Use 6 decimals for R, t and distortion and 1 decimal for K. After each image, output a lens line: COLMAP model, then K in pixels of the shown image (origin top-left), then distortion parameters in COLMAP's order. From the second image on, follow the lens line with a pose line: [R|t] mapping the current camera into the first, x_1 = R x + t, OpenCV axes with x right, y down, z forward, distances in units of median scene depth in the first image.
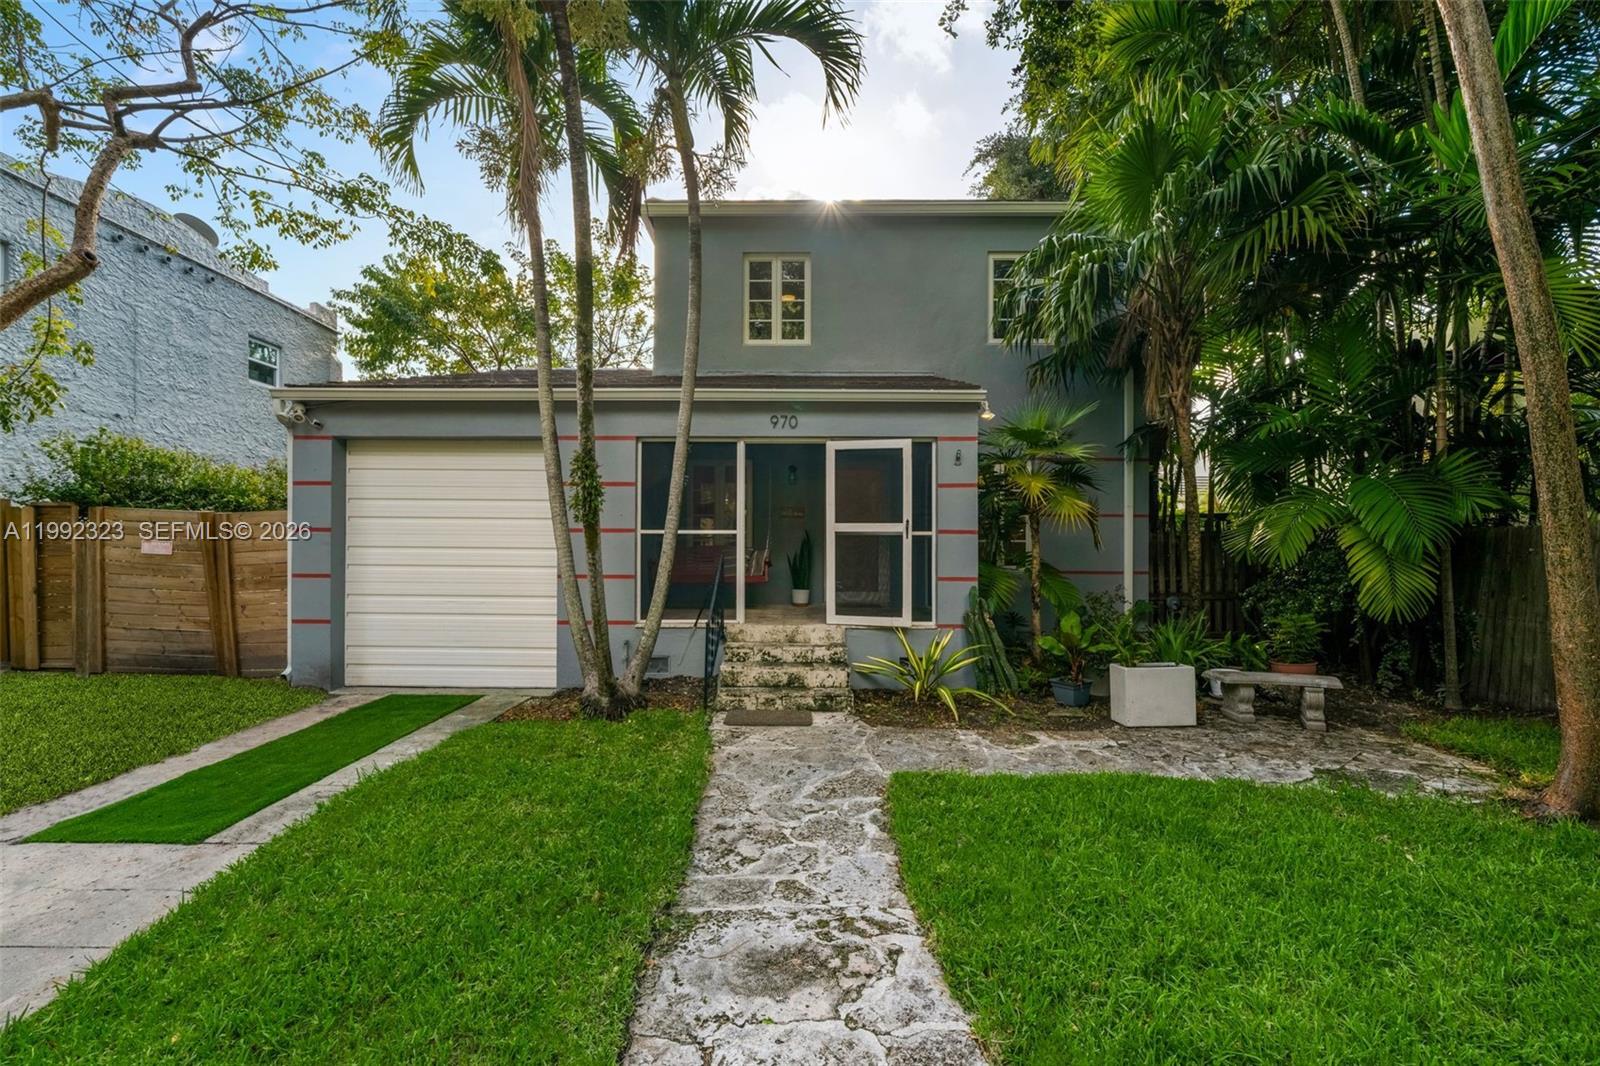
lens RADIAL K [[644.0, 0, 793.5], [0, 644.0, 524.5], [0, 0, 1]] dist [-0.000931, -0.000015]
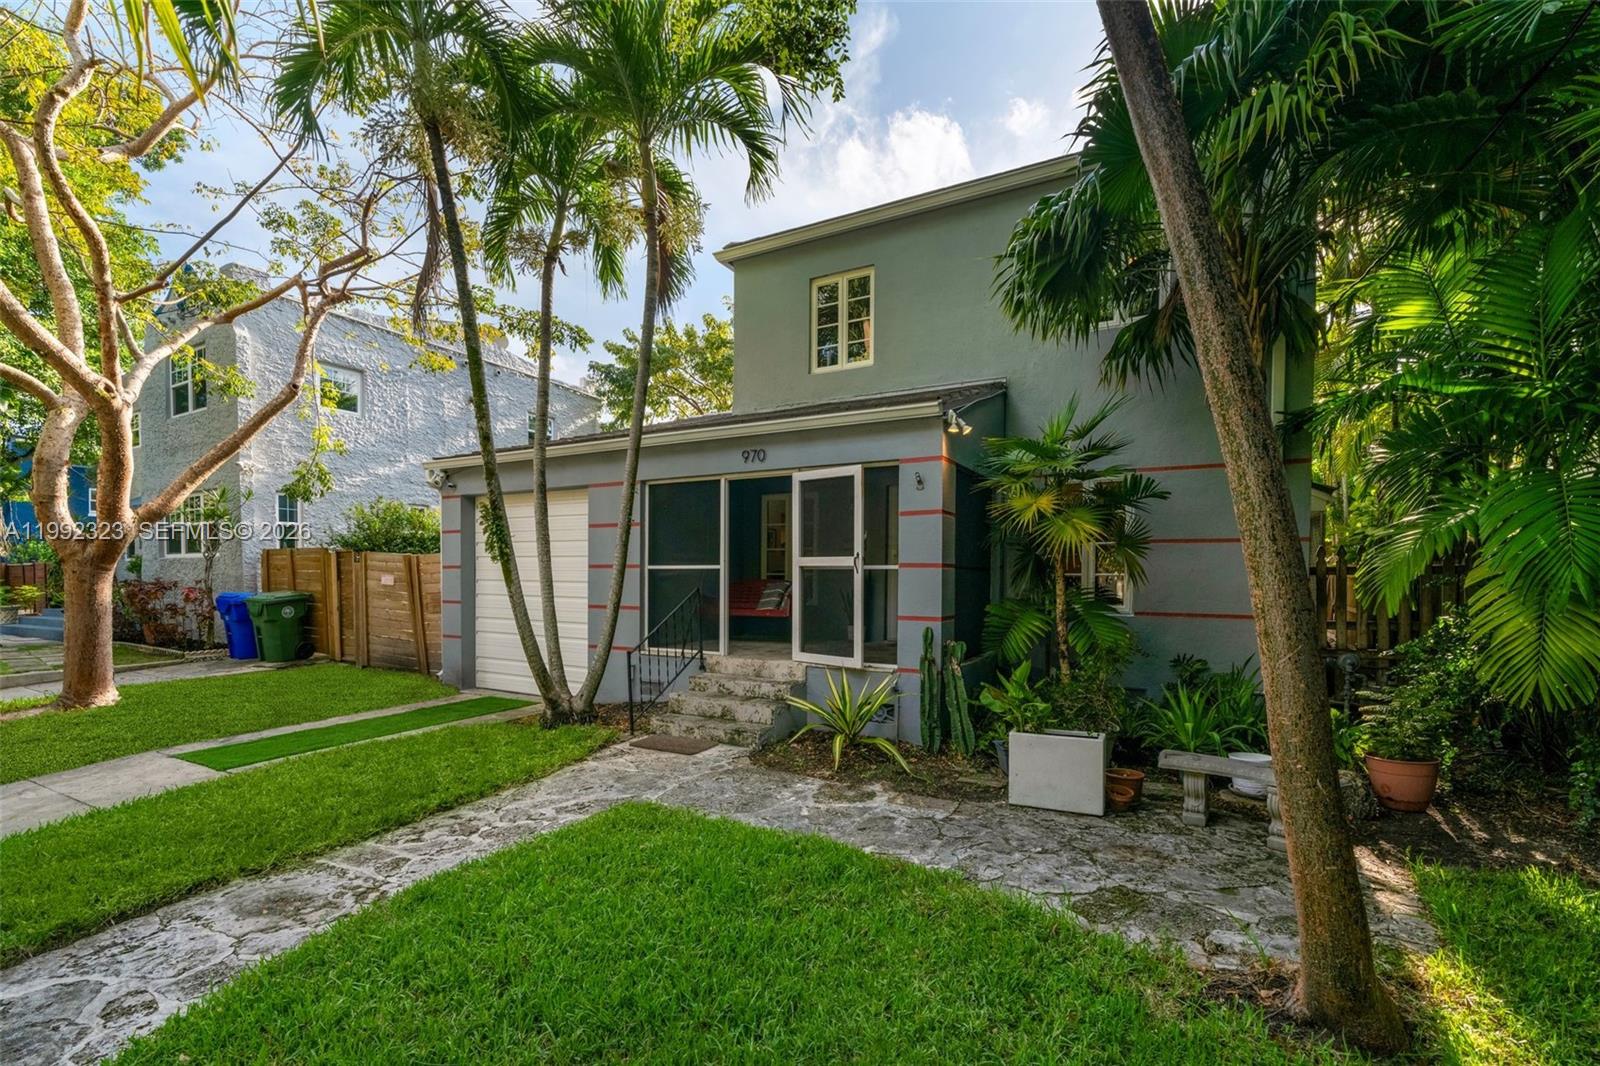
lens RADIAL K [[680.1, 0, 784.9], [0, 680.1, 565.1], [0, 0, 1]] dist [0.000710, 0.000215]
pose [[0.886620, -0.007819, -0.462432, 0.532759], [0.015275, 0.999807, 0.012381, -0.002894], [0.462246, -0.018041, 0.886568, 0.087005]]
